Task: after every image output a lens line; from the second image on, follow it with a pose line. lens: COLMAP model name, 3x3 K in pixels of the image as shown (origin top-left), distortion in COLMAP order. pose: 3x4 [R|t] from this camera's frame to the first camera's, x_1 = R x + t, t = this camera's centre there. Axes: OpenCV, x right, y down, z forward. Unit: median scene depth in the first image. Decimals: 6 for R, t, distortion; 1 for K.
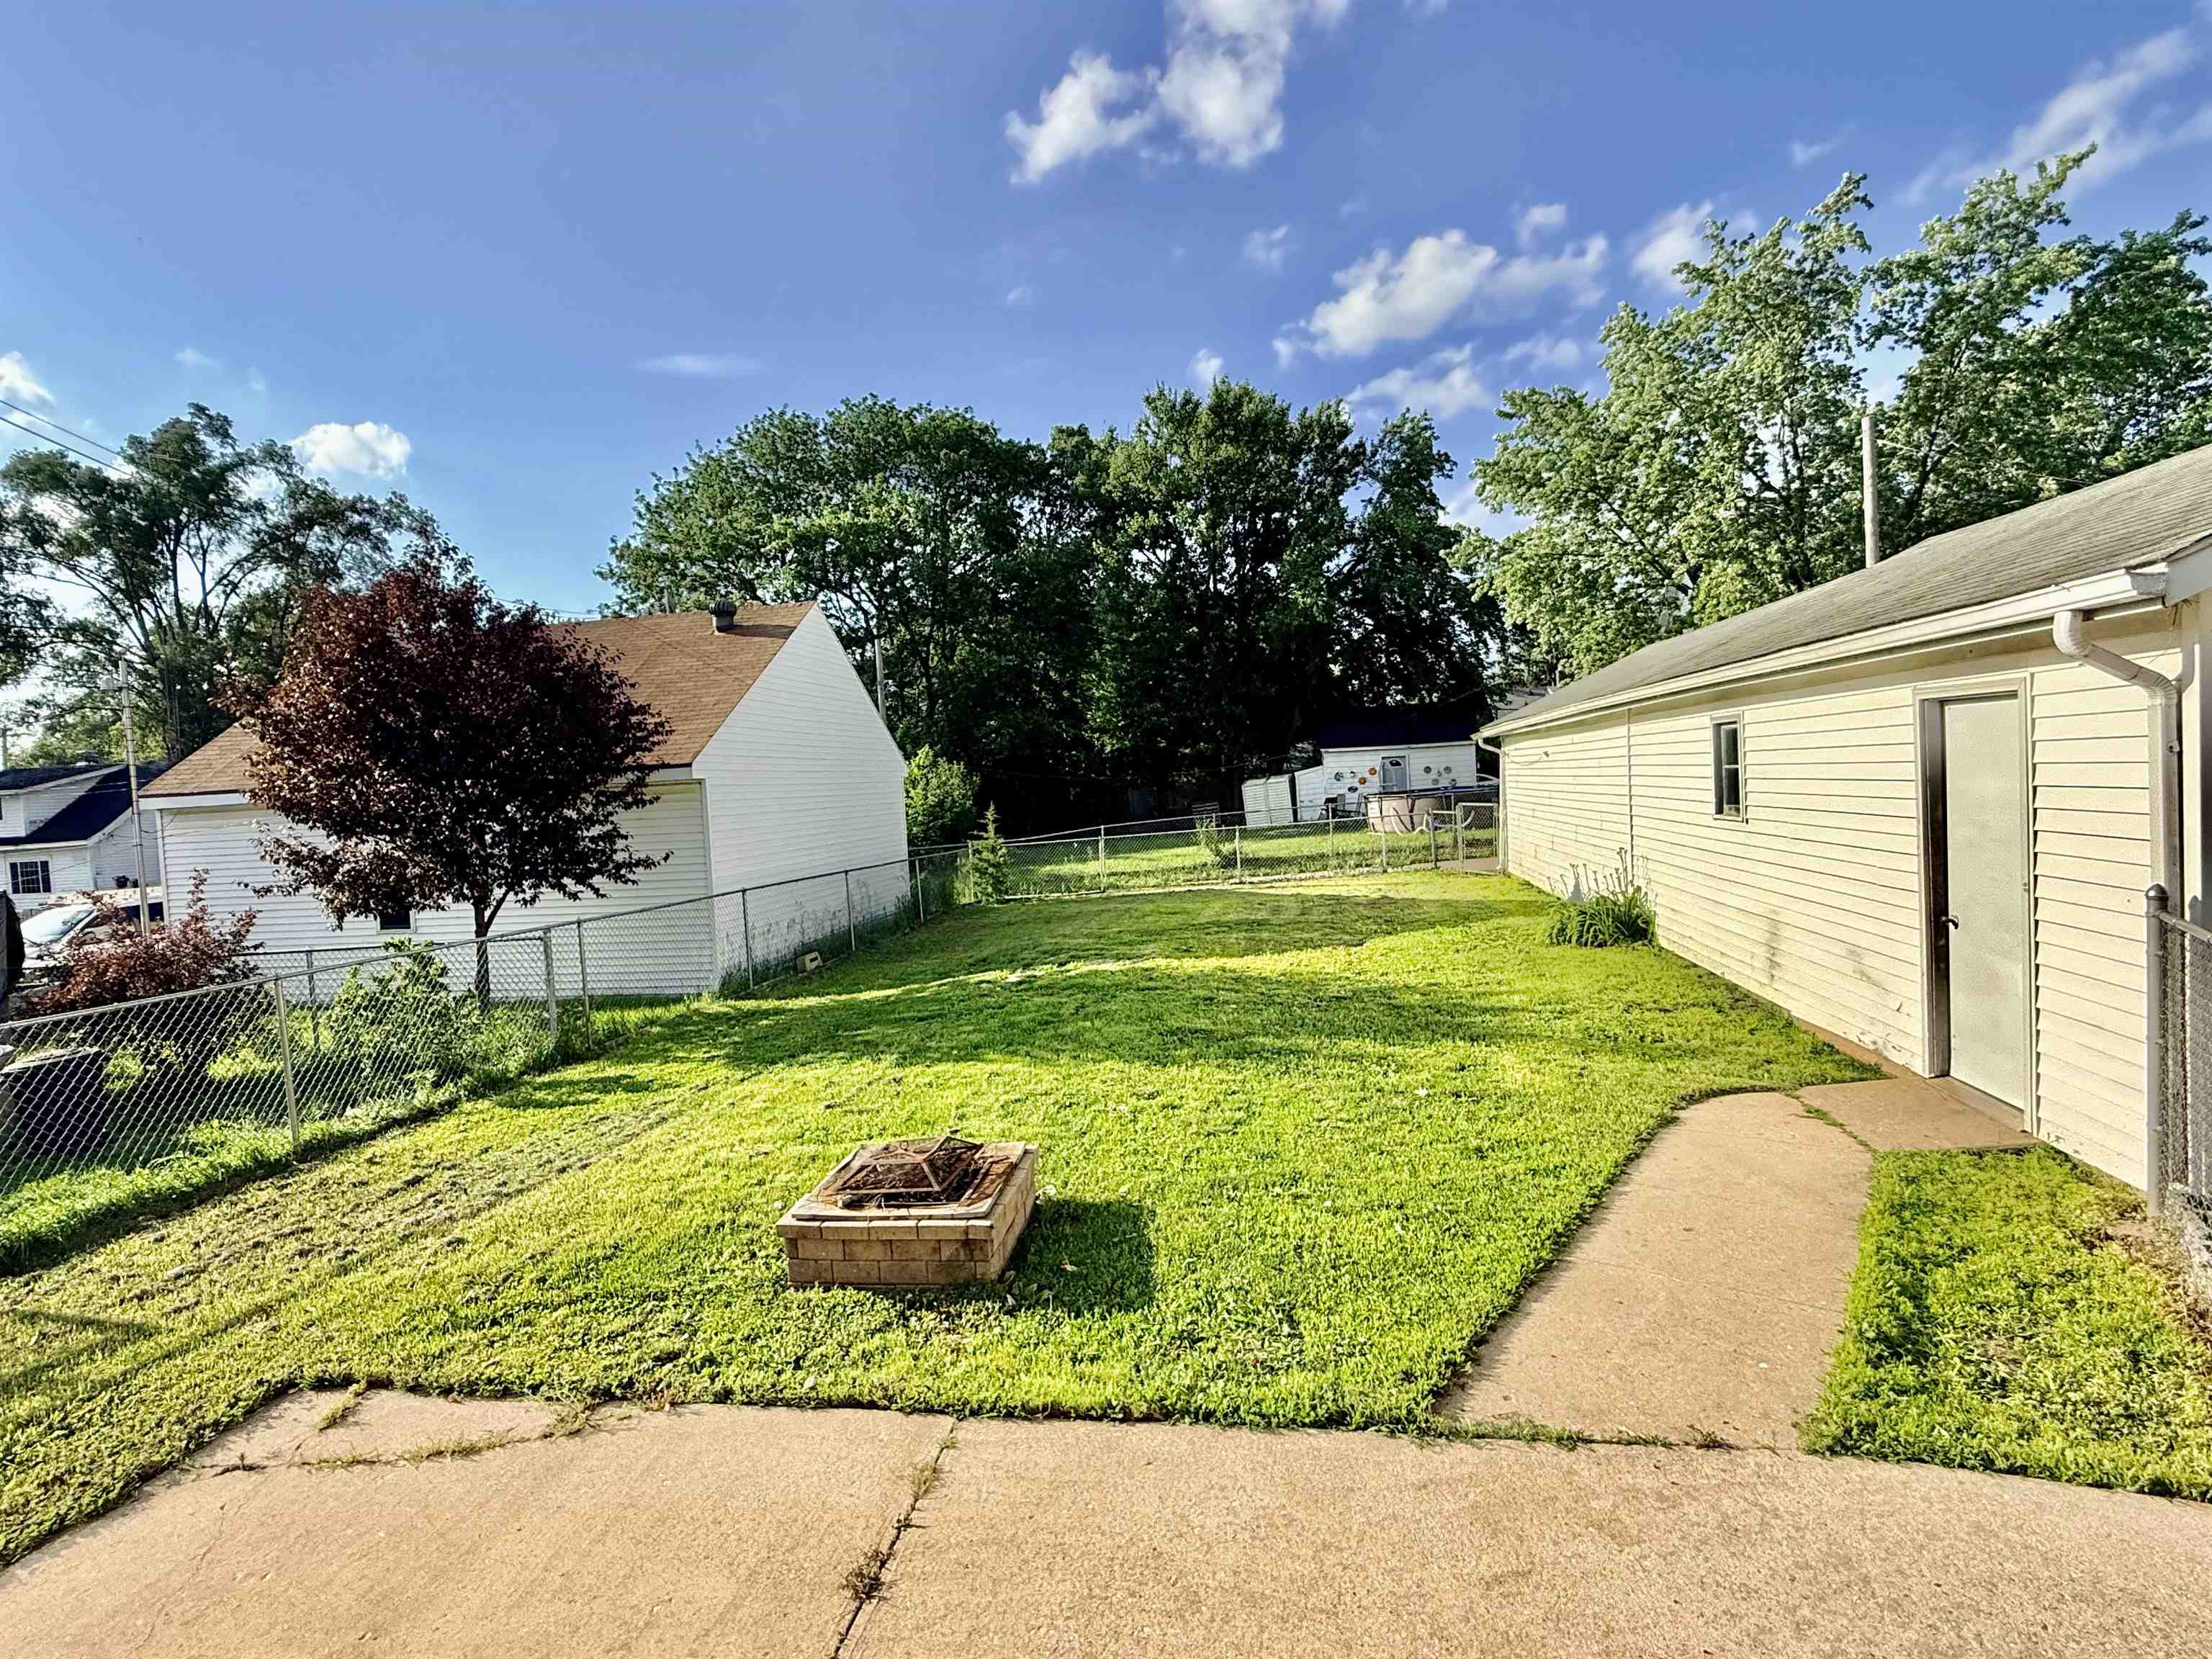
lens RADIAL K [[1092.7, 0, 1106.0], [0, 1092.7, 829.5], [0, 0, 1]] dist [0.000497, -0.000479]
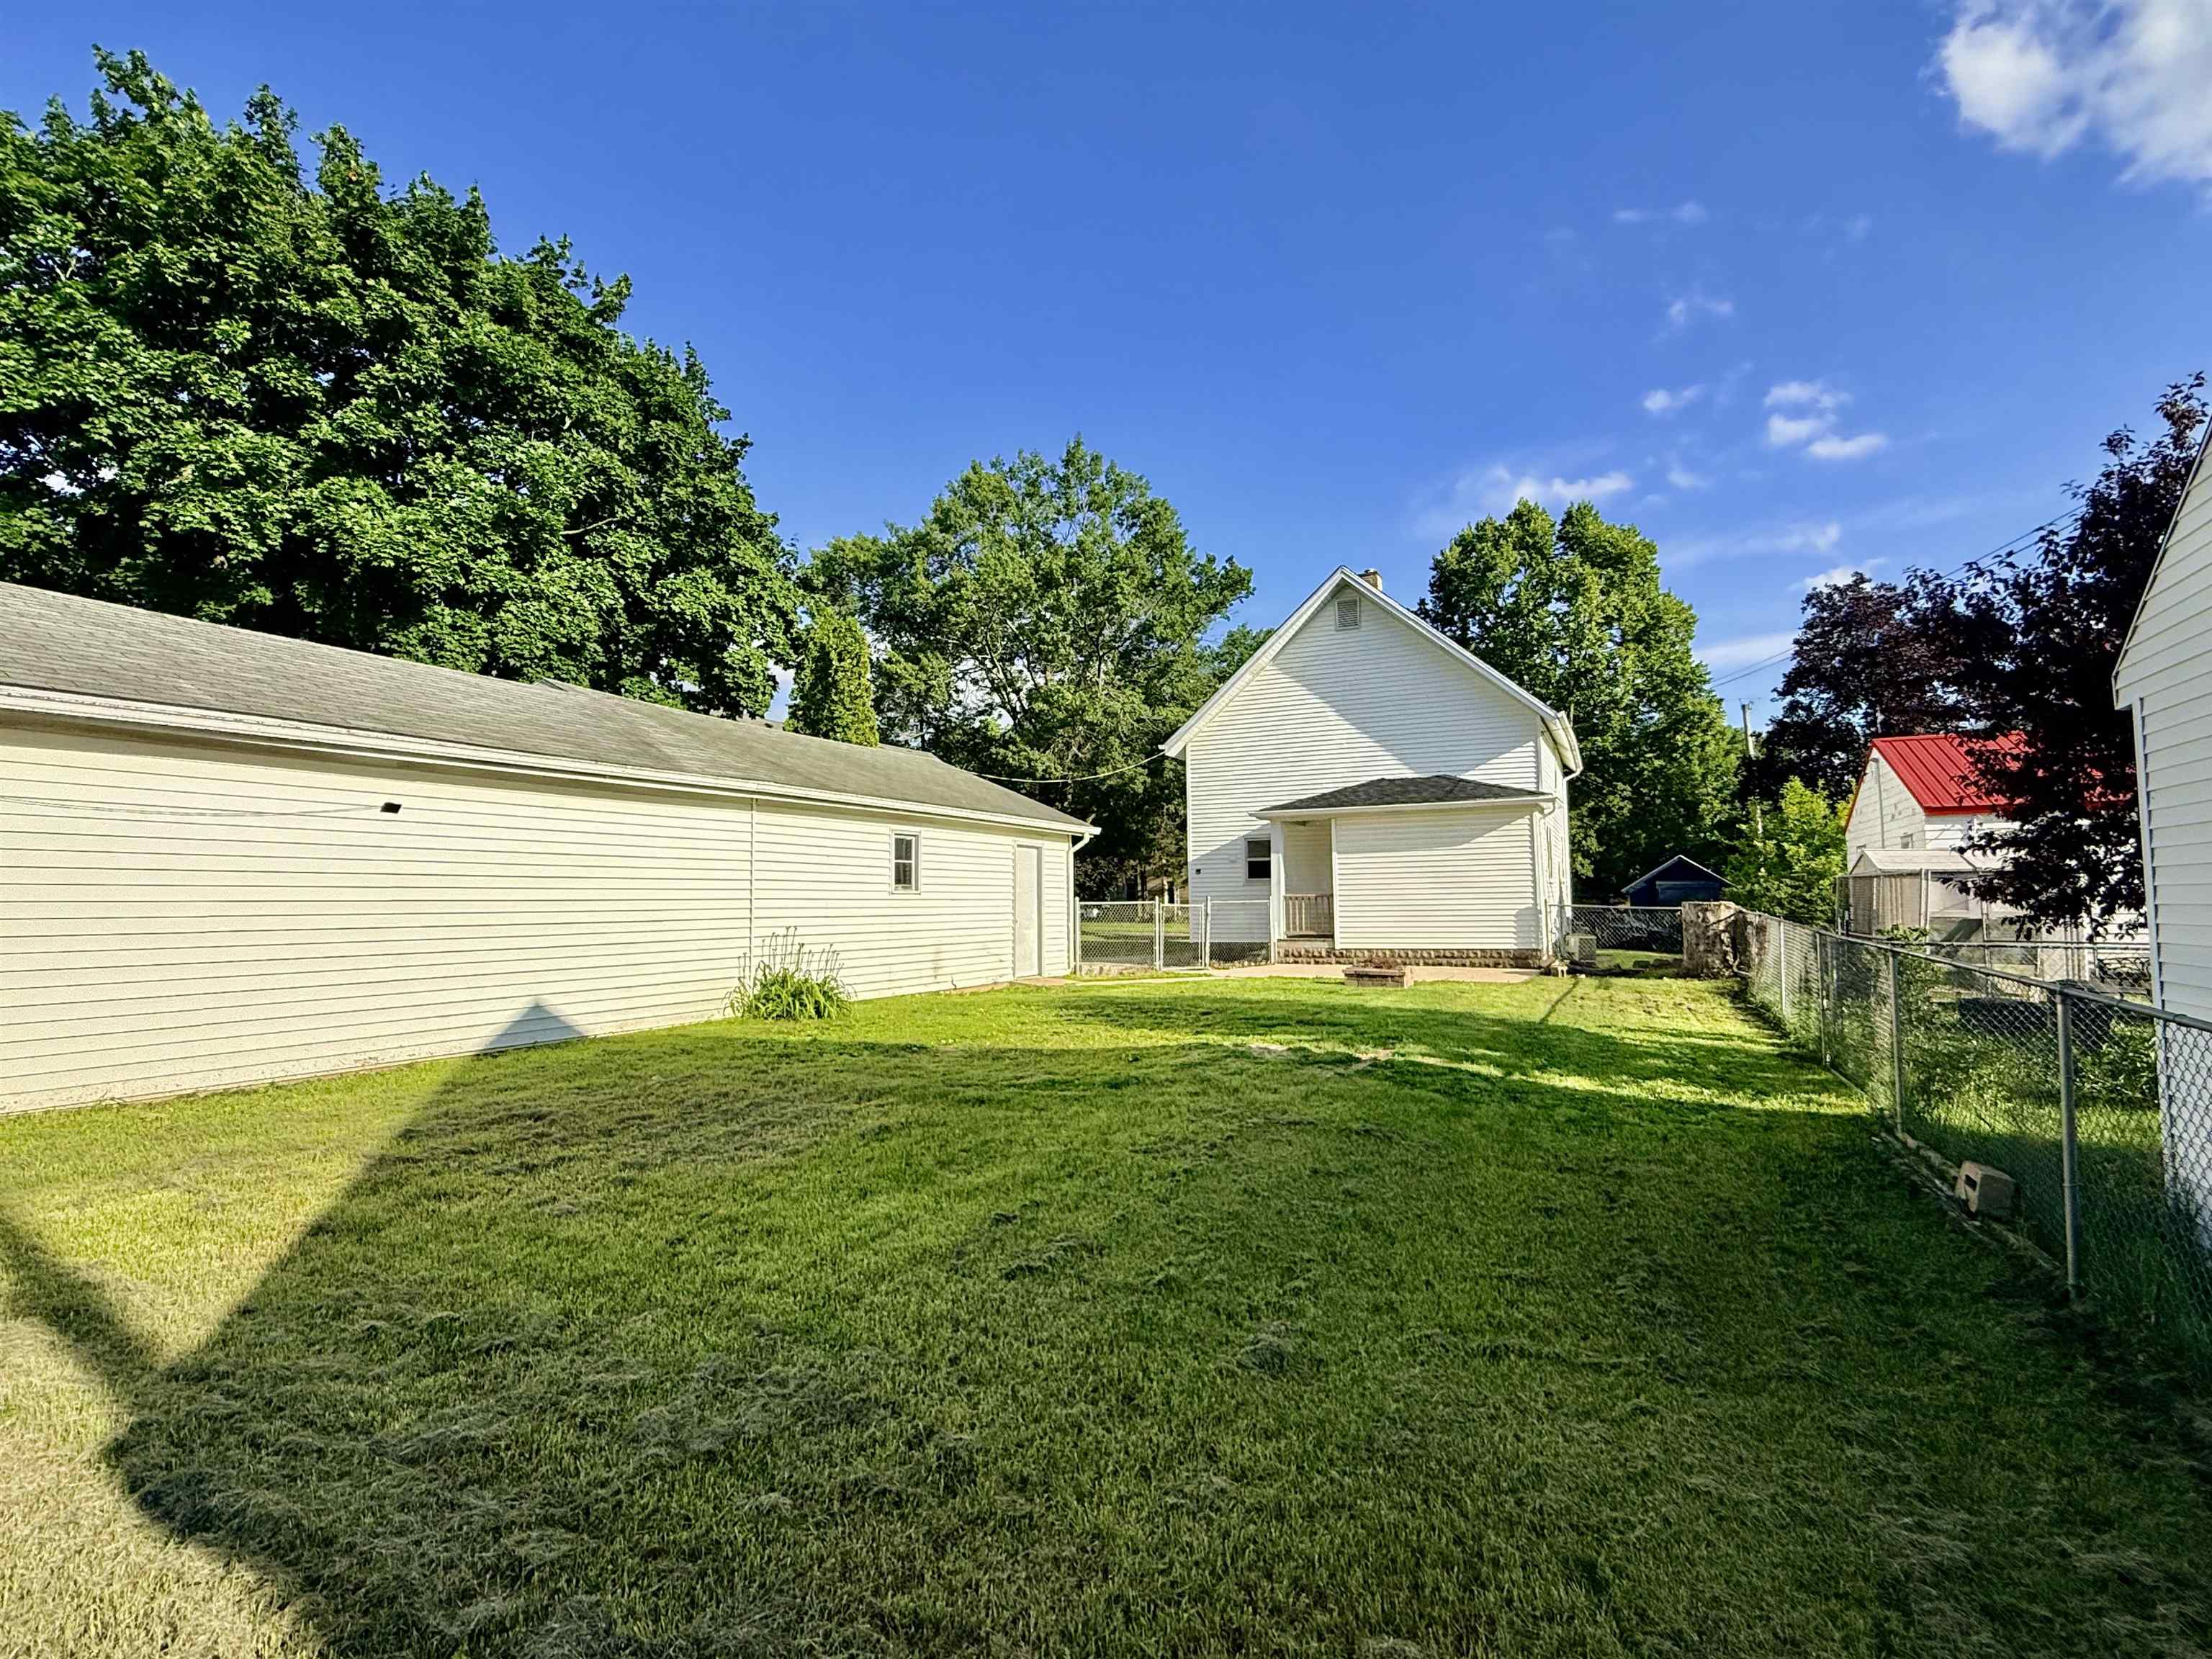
lens RADIAL K [[1092.7, 0, 1106.0], [0, 1092.7, 829.5], [0, 0, 1]] dist [0.000497, -0.000479]
pose [[-0.967950, 0.065013, 0.242583, -0.051368], [0.058861, 0.997736, -0.032526, -0.013591], [-0.244148, -0.017205, -0.969585, 1.018517]]
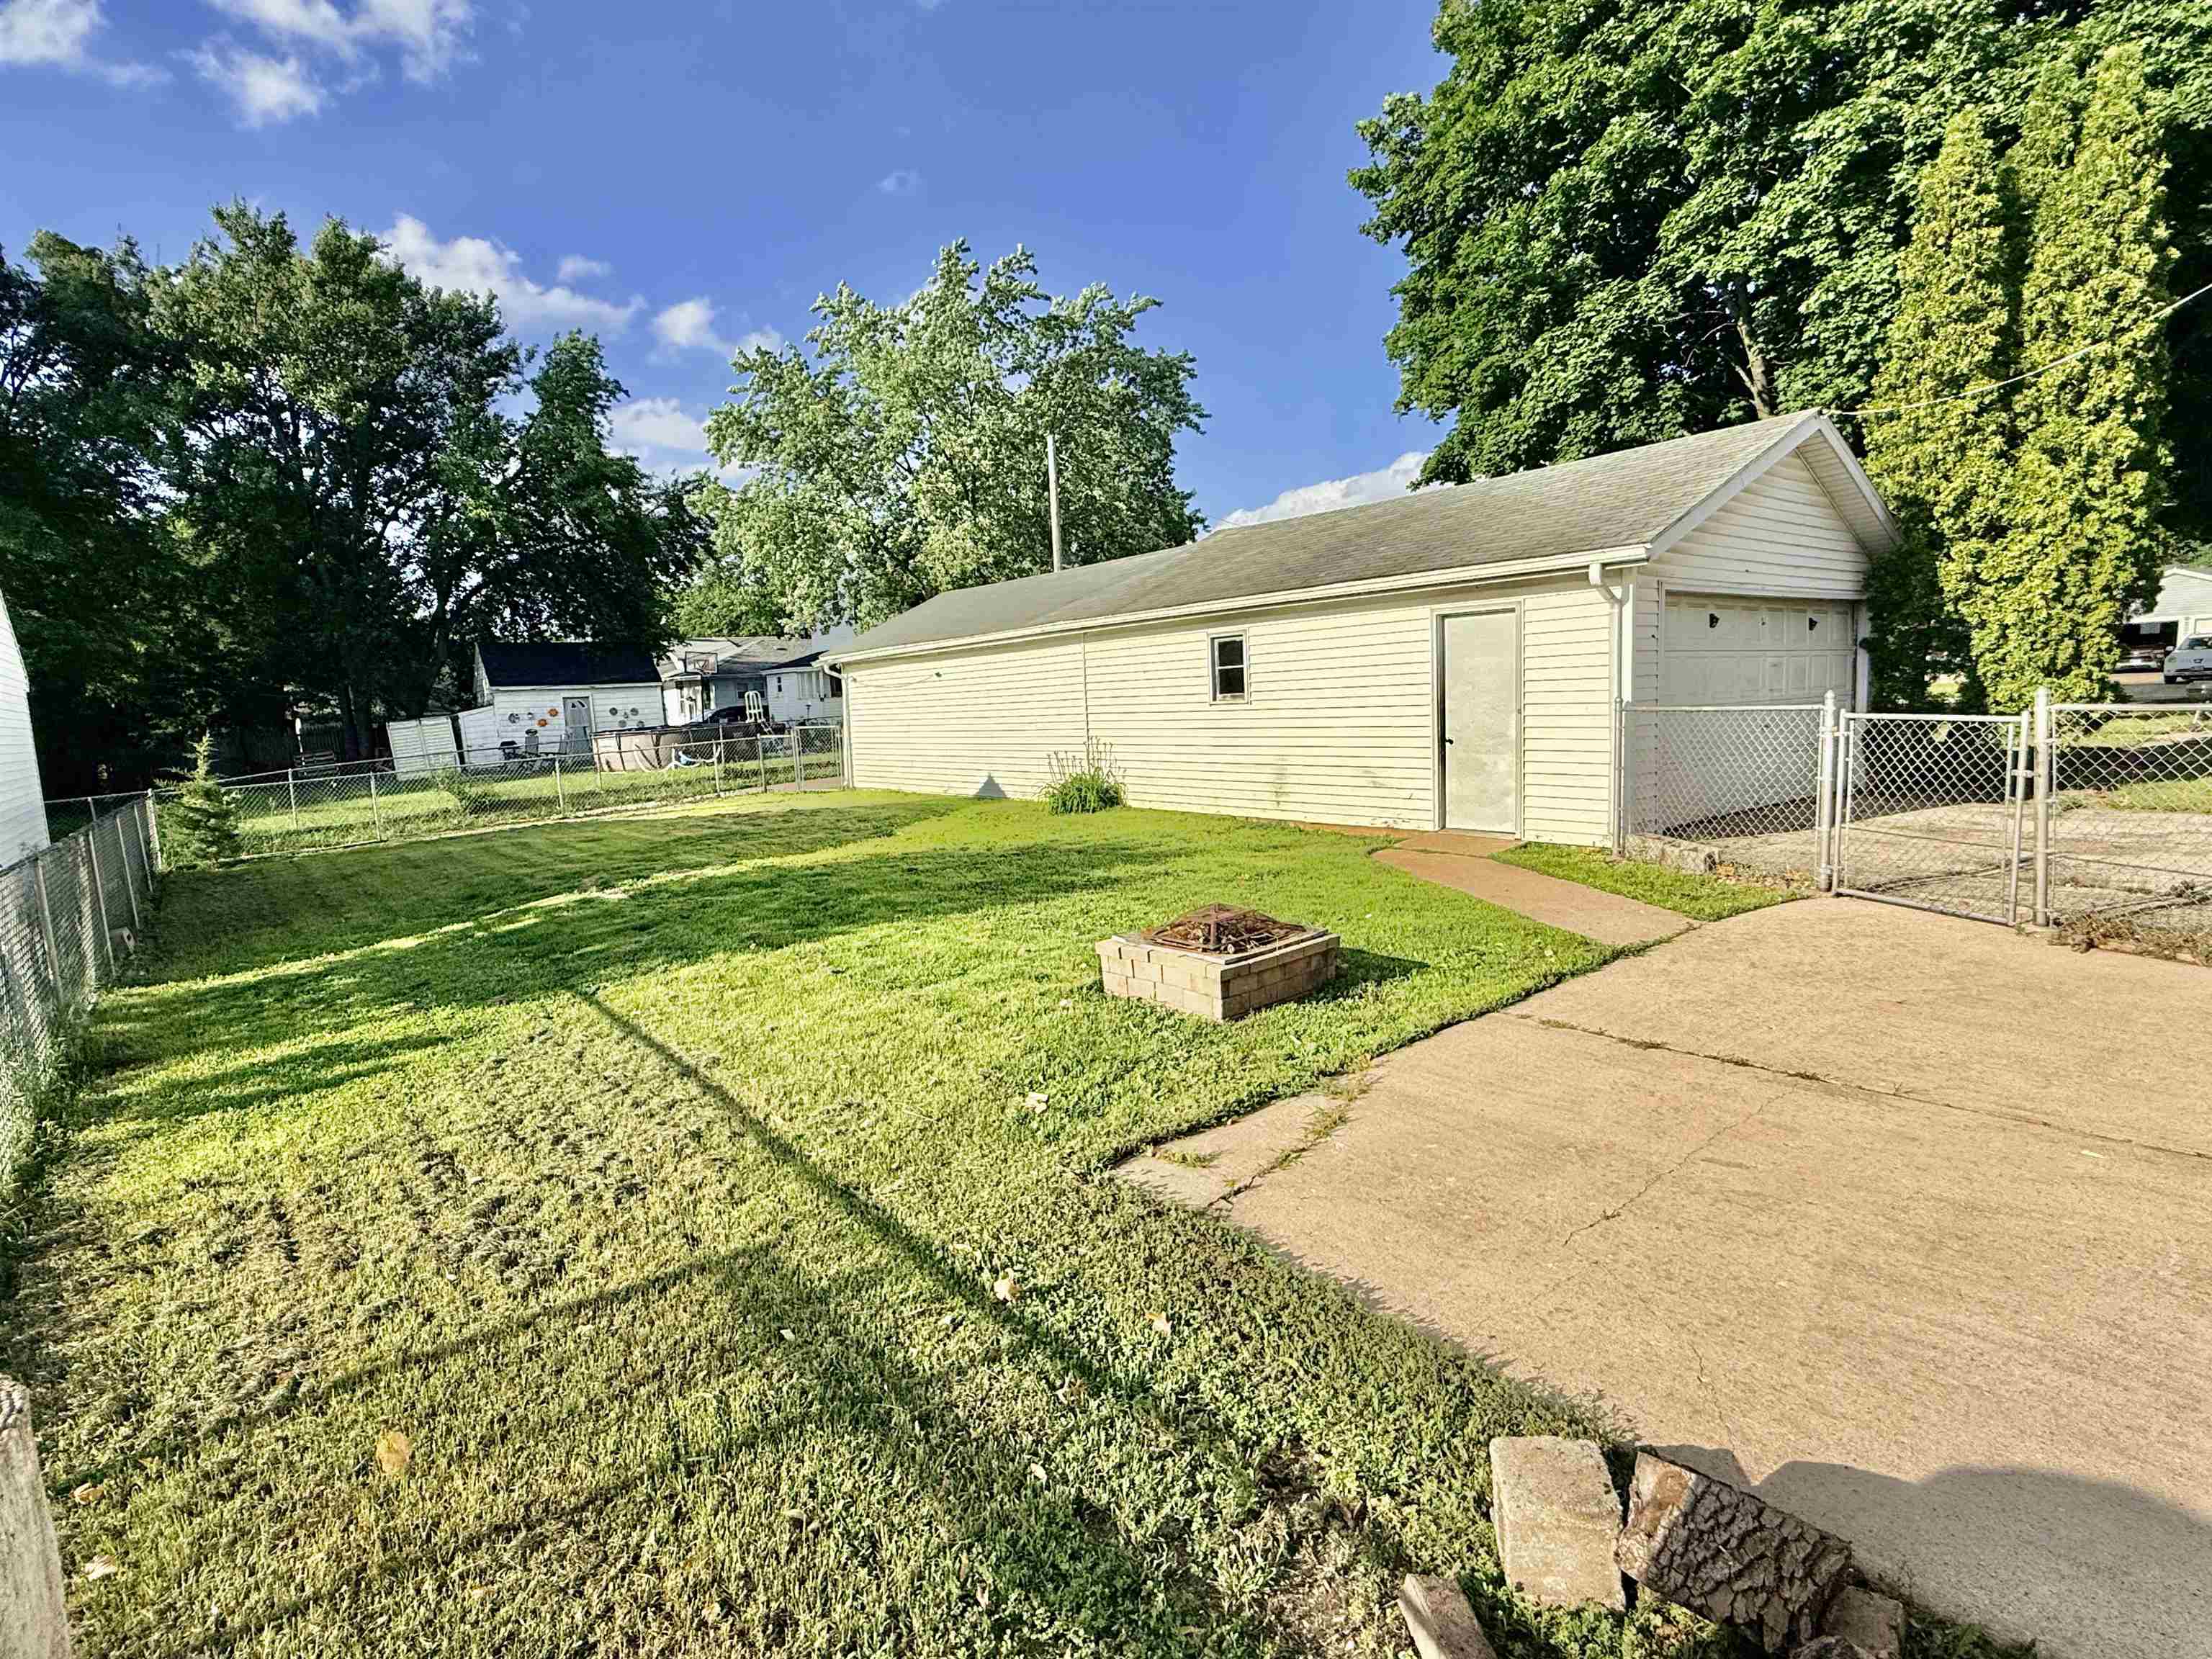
lens RADIAL K [[1092.7, 0, 1106.0], [0, 1092.7, 829.5], [0, 0, 1]] dist [0.000497, -0.000479]
pose [[0.656672, -0.070489, 0.750875, -0.261108], [0.045388, 0.997512, 0.053948, 0.029432], [-0.752809, -0.001346, 0.658238, 0.066890]]
